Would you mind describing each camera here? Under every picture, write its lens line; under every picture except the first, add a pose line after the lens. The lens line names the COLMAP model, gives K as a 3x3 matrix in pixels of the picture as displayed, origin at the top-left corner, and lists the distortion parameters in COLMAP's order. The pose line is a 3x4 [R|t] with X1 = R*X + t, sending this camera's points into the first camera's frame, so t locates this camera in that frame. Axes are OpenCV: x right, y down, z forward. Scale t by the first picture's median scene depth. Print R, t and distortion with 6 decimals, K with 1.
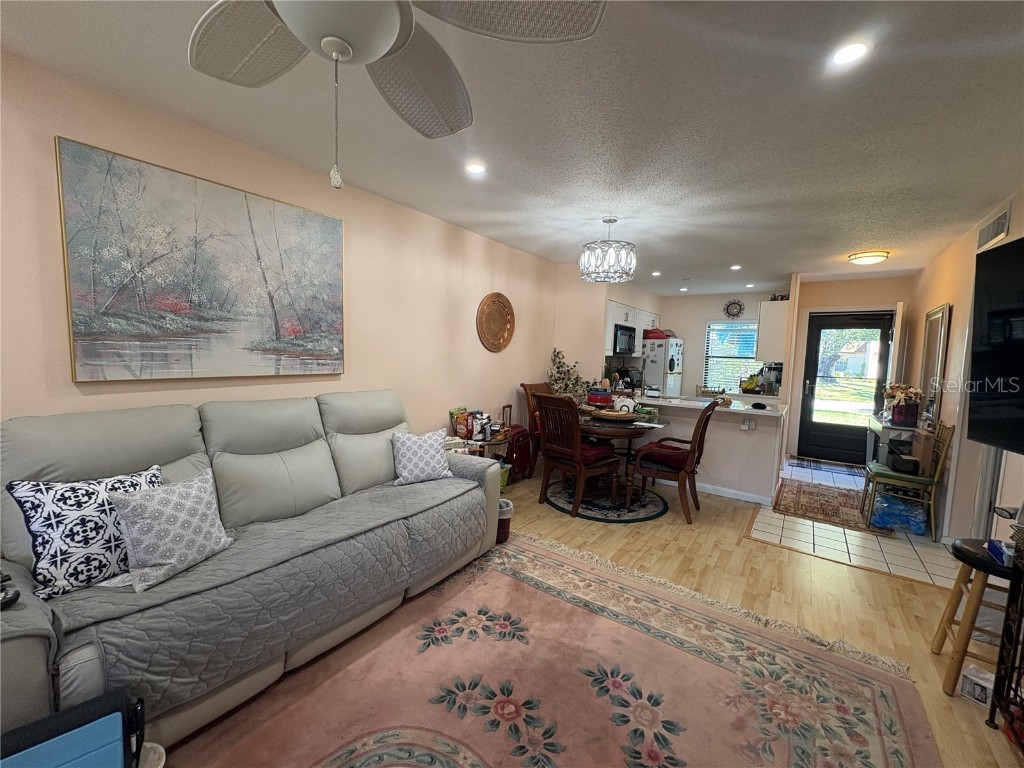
lens RADIAL K [[408.4, 0, 512.8], [0, 408.4, 384.7], [0, 0, 1]] dist [0.002419, 0.000080]
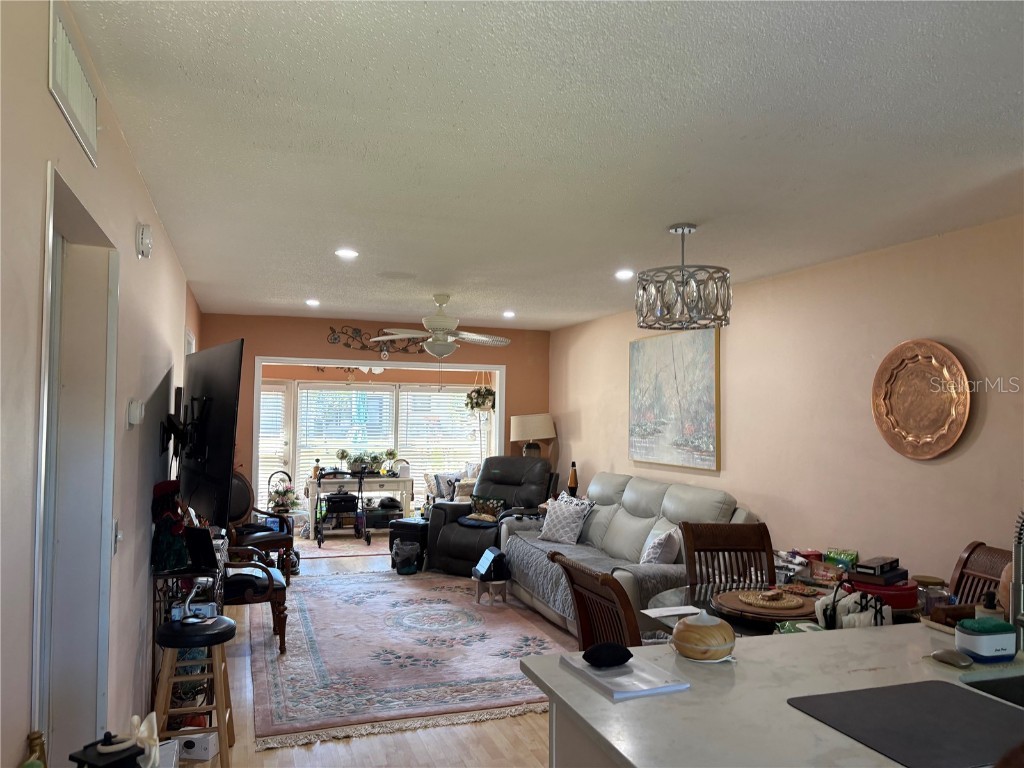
lens RADIAL K [[779.1, 0, 512.0], [0, 779.1, 379.4], [0, 0, 1]] dist [0.010413, -0.003029]
pose [[-0.574617, -0.072783, -0.815180, 1.815928], [-0.096609, 0.995106, -0.020748, -0.199806], [0.812701, 0.066831, -0.578836, 2.078697]]
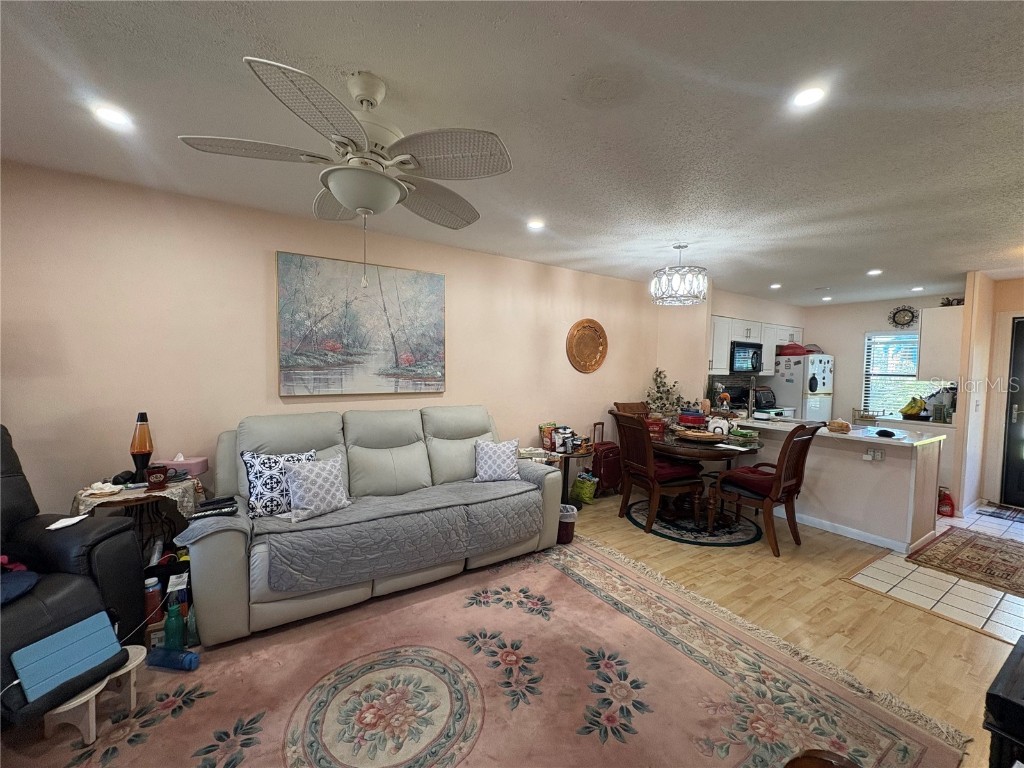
lens RADIAL K [[408.4, 0, 512.7], [0, 408.4, 384.8], [0, 0, 1]] dist [0.002419, 0.000080]
pose [[0.932347, 0.002465, -0.361556, 0.304382], [-0.018024, 0.999050, -0.039668, -0.002664], [0.361115, 0.043501, 0.931506, -0.147239]]
